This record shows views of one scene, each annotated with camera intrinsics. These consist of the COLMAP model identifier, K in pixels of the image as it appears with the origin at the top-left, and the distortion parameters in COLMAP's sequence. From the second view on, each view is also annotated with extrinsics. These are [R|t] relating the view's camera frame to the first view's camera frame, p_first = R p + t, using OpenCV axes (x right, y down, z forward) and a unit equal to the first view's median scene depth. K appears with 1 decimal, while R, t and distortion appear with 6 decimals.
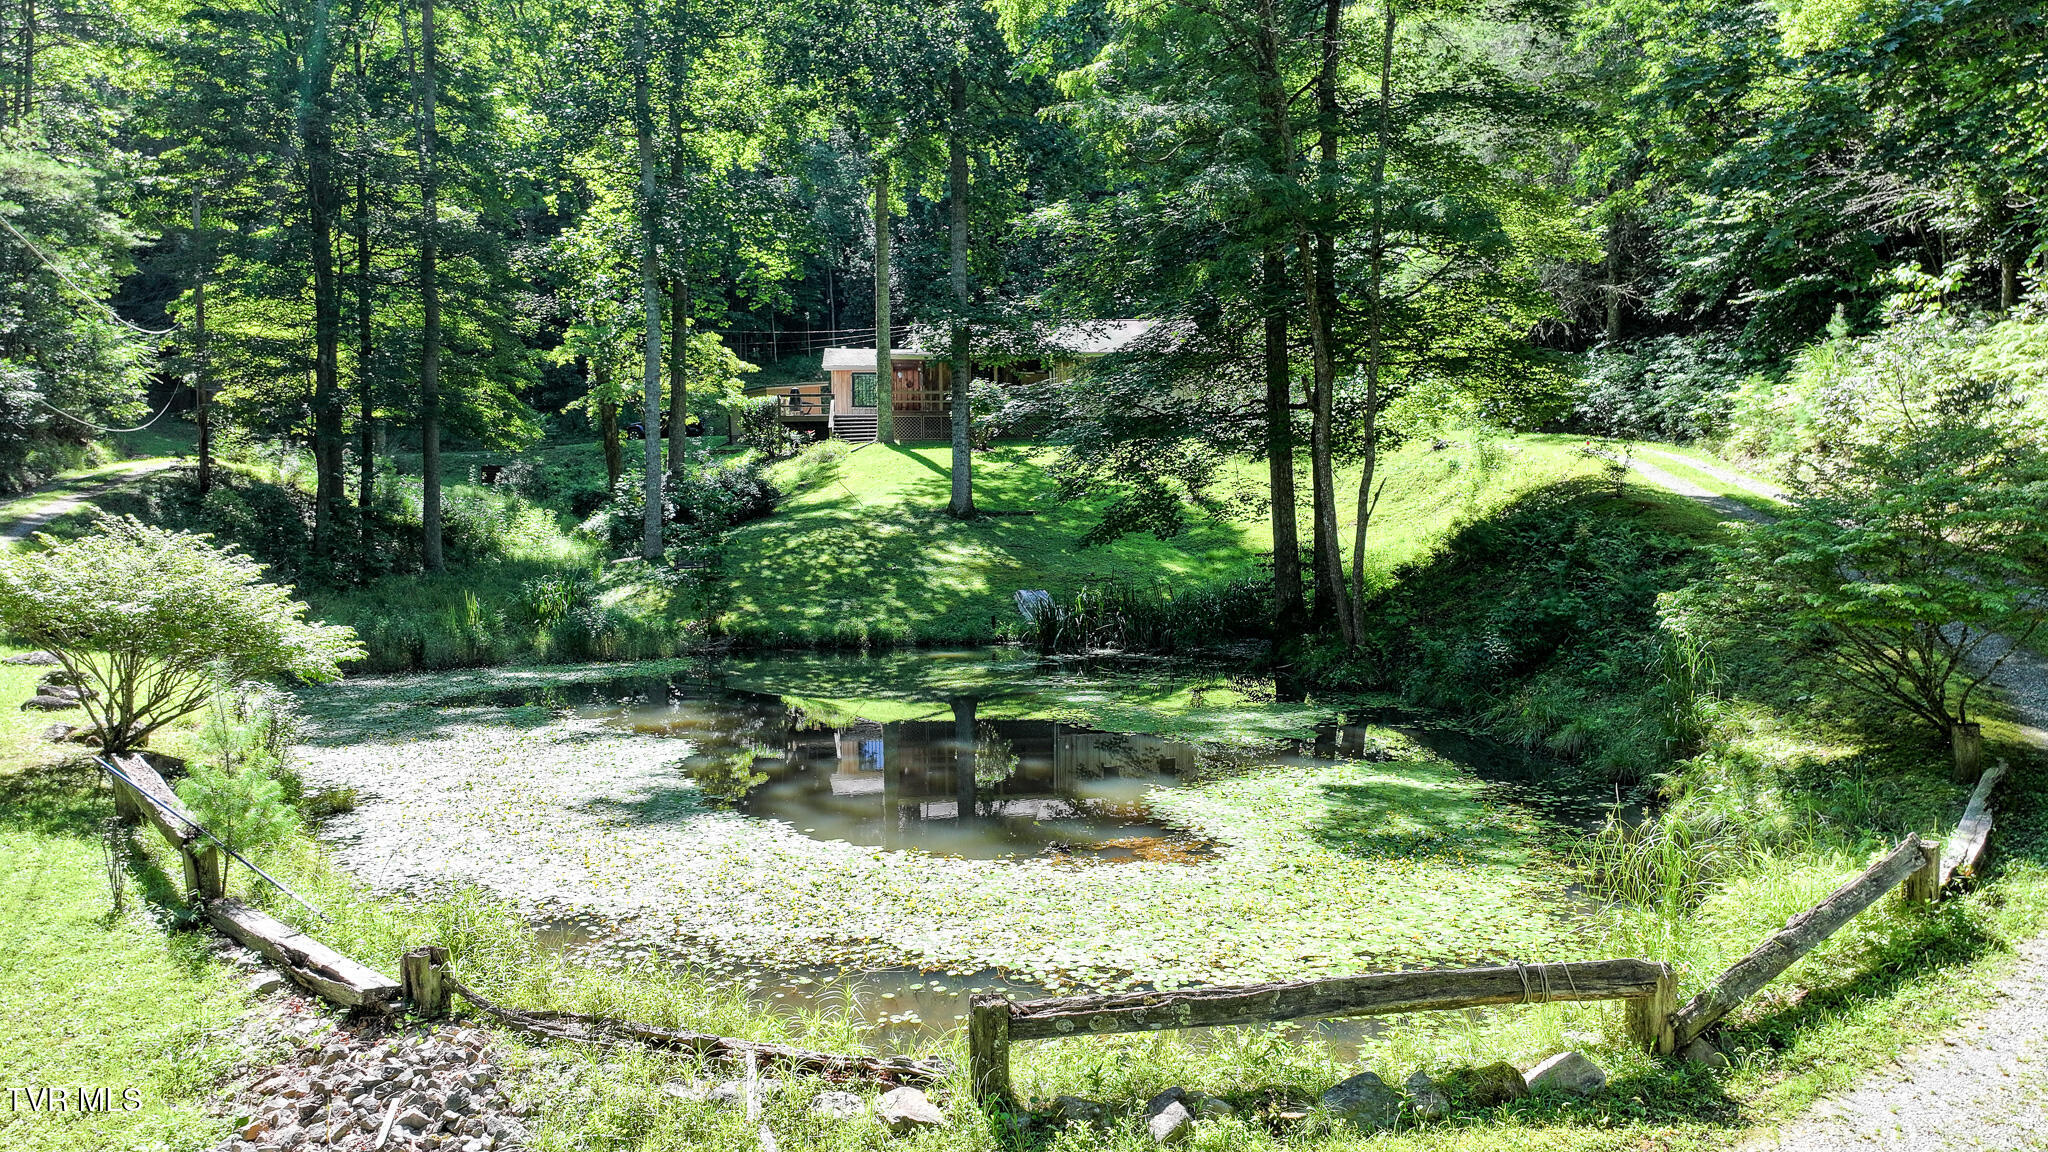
lens RADIAL K [[1438.8, 0, 1029.7], [0, 1438.8, 573.1], [0, 0, 1]] dist [0.008284, 0.005856]
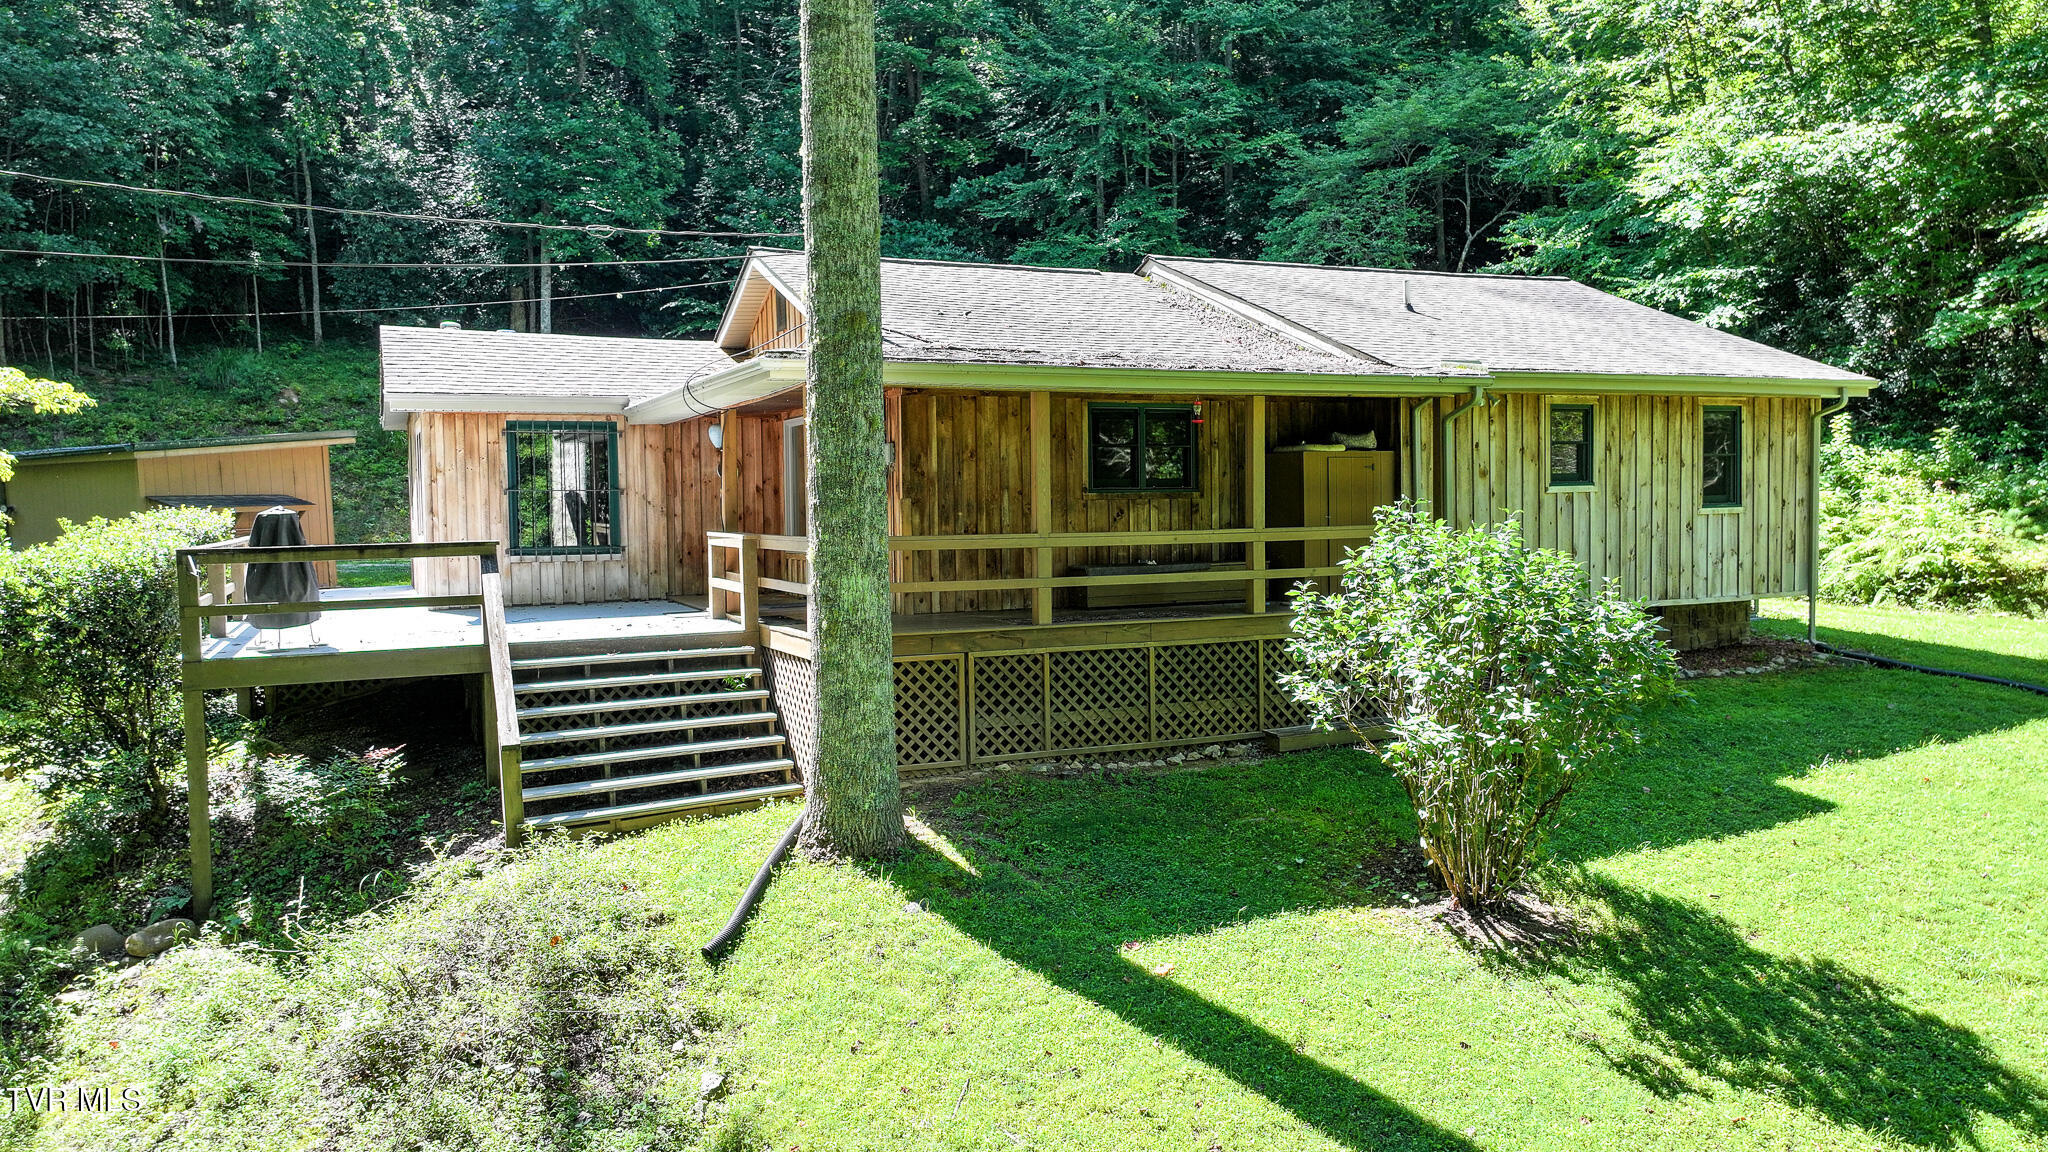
lens RADIAL K [[1438.8, 0, 1035.6], [0, 1438.8, 576.3], [0, 0, 1]] dist [0.008284, 0.005856]
pose [[0.936499, -0.024456, 0.349817, -0.197959], [0.026205, 0.999657, -0.000265, -0.171767], [-0.349690, 0.009415, 0.936818, 1.139527]]
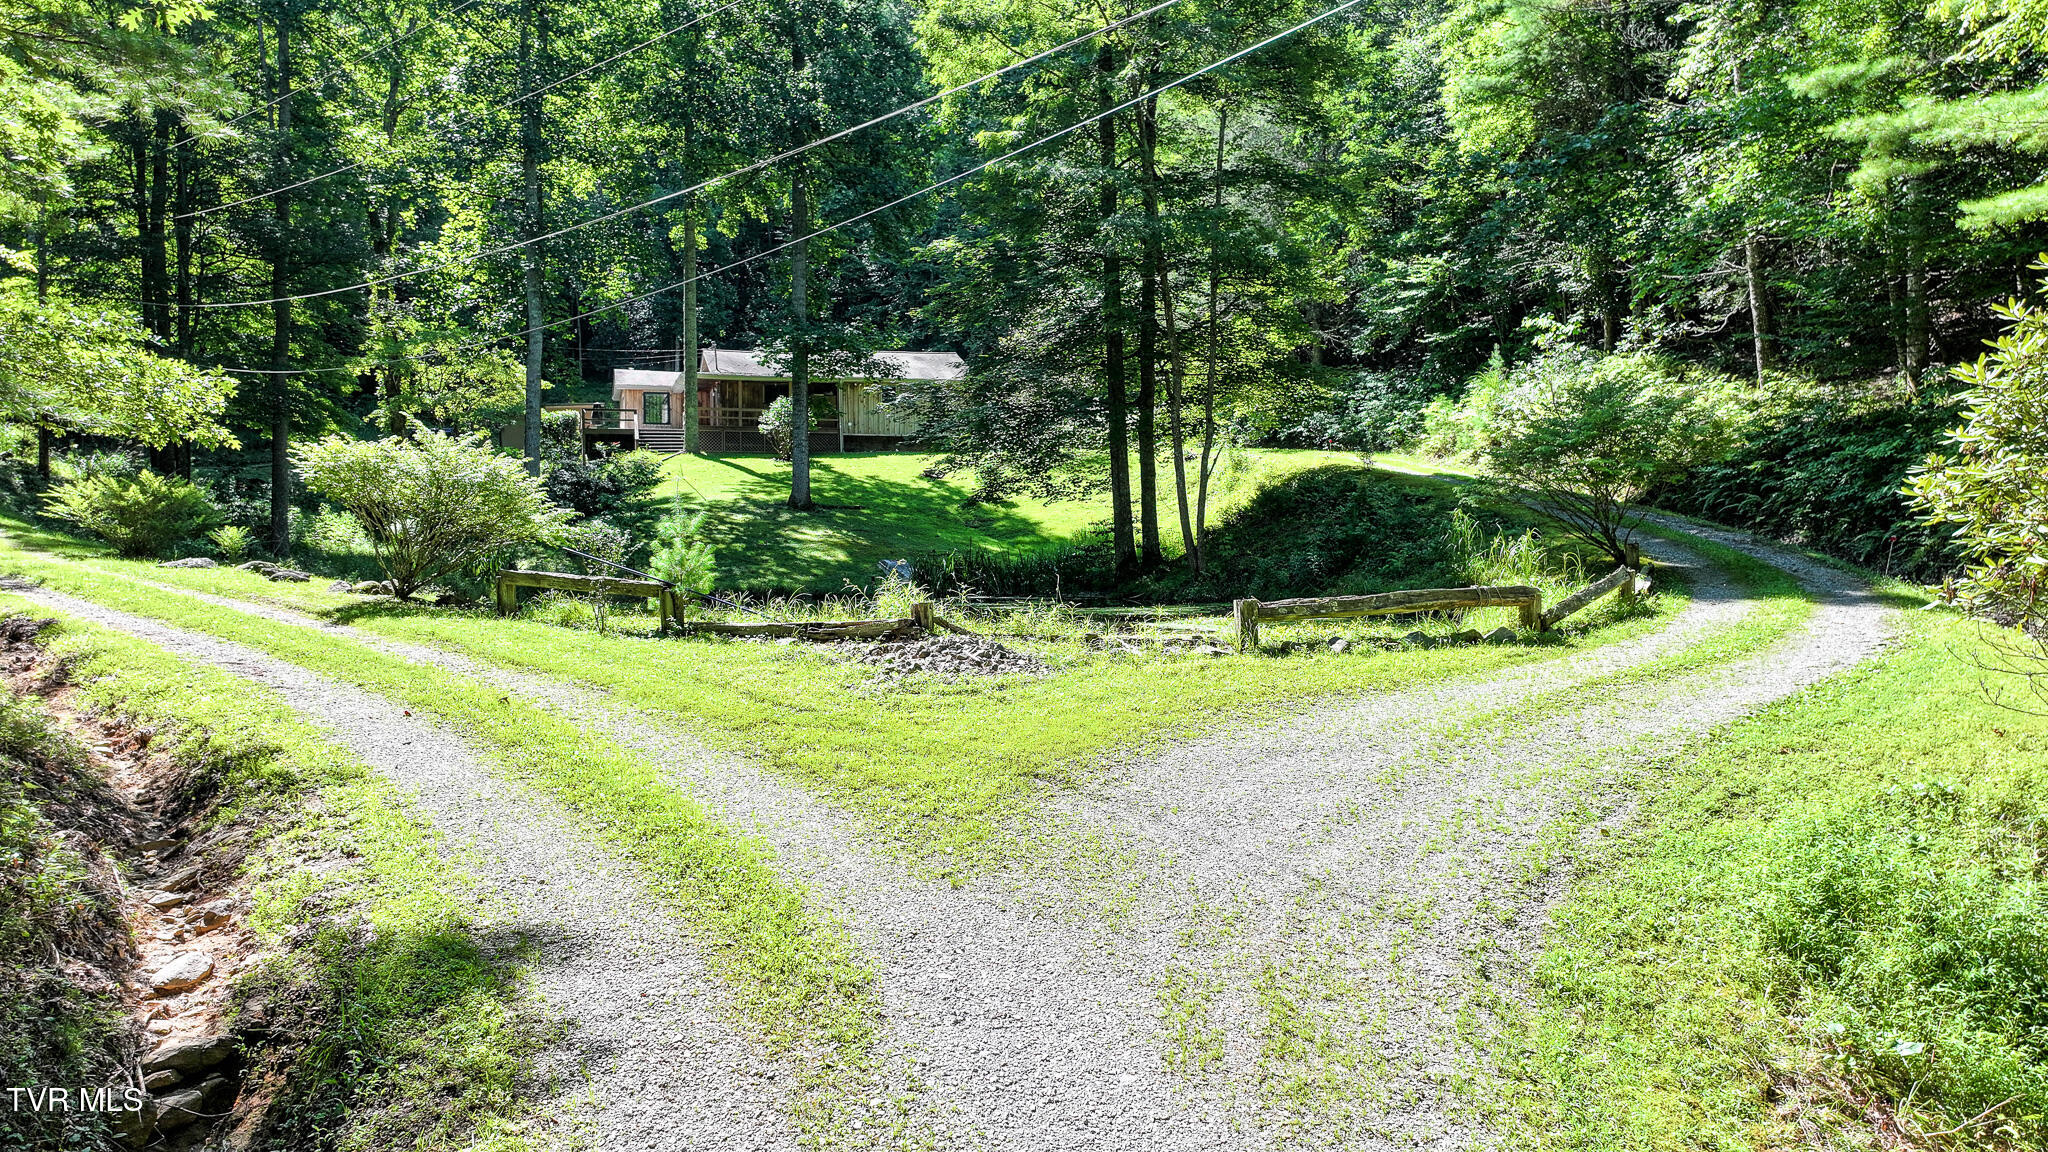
lens RADIAL K [[1438.8, 0, 1020.3], [0, 1438.8, 568.8], [0, 0, 1]] dist [0.008284, 0.005856]
pose [[0.974644, 0.000756, 0.223758, -0.141369], [0.008300, 0.999184, -0.039527, 0.059061], [-0.223606, 0.040382, 0.973843, -0.163563]]
